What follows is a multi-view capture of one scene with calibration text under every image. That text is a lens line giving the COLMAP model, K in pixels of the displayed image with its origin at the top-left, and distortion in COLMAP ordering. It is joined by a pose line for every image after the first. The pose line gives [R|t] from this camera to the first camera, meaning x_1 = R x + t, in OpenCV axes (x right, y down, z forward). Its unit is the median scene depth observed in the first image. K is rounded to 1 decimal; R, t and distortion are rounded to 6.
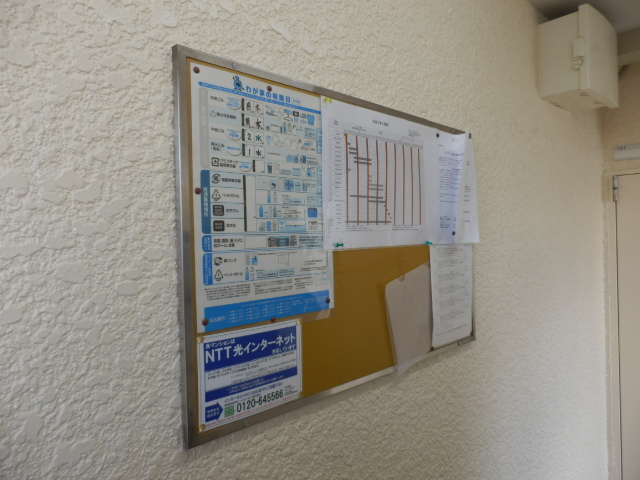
lens RADIAL K [[448.9, 0, 318.6], [0, 448.9, 239.3], [0, 0, 1]] dist [-0.005105, 0.006784]
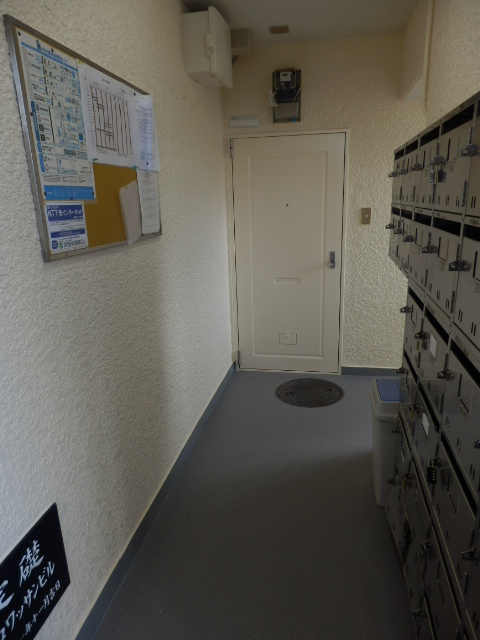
lens RADIAL K [[448.9, 0, 240.9], [0, 448.9, 322.9], [0, 0, 1]] dist [-0.005105, 0.006784]
pose [[0.821320, -0.152928, 0.549588, -0.533755], [0.013203, 0.968236, 0.249689, 0.196348], [-0.570315, -0.197818, 0.797250, -0.777505]]
